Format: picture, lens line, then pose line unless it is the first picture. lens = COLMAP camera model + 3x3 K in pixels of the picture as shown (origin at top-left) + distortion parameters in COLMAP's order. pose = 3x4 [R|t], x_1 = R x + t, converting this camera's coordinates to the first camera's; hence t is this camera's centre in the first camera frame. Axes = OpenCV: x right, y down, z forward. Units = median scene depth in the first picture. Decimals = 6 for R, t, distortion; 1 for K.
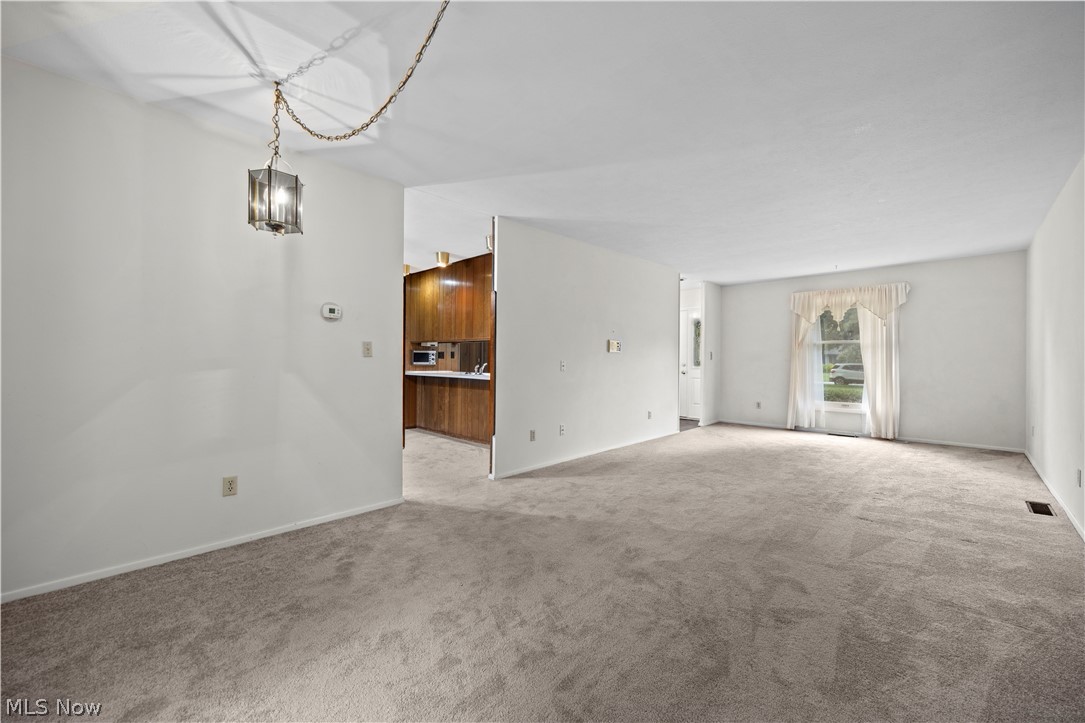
lens RADIAL K [[428.7, 0, 540.4], [0, 428.7, 360.2], [0, 0, 1]] dist [-0.000749, -0.000685]
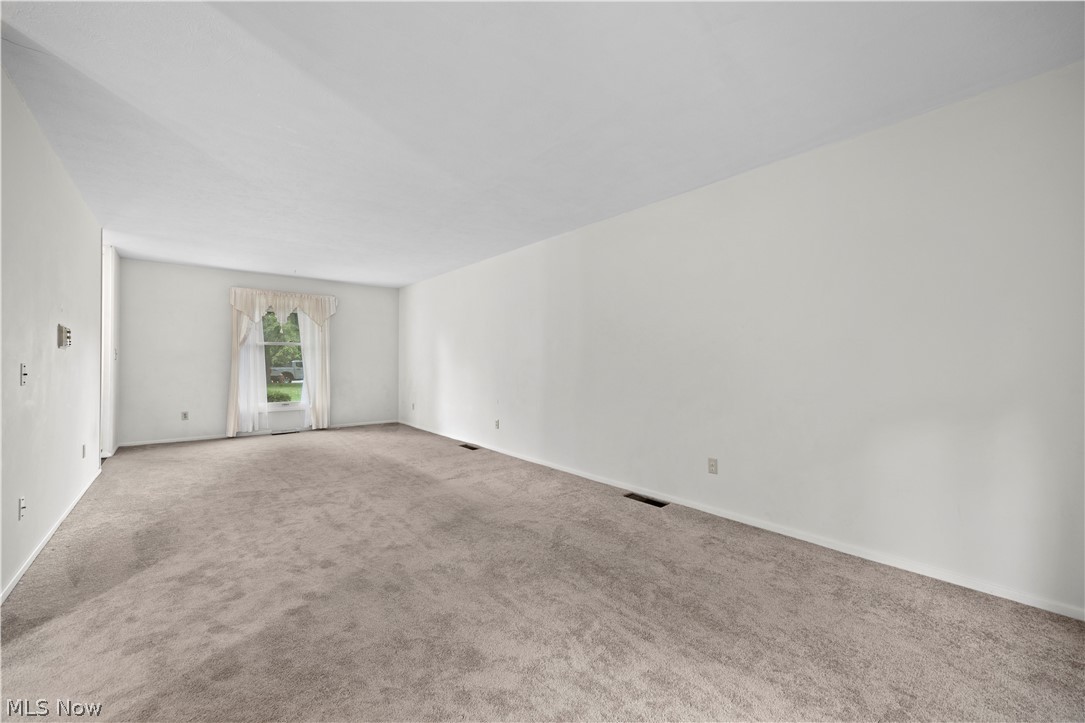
lens RADIAL K [[428.7, 0, 540.4], [0, 428.7, 361.9], [0, 0, 1]] dist [-0.000749, -0.000685]
pose [[0.096241, 0.000073, 0.995358, -0.278427], [-0.001321, 0.999999, 0.000054, 0.000811], [-0.995357, -0.001320, 0.096241, 0.290001]]
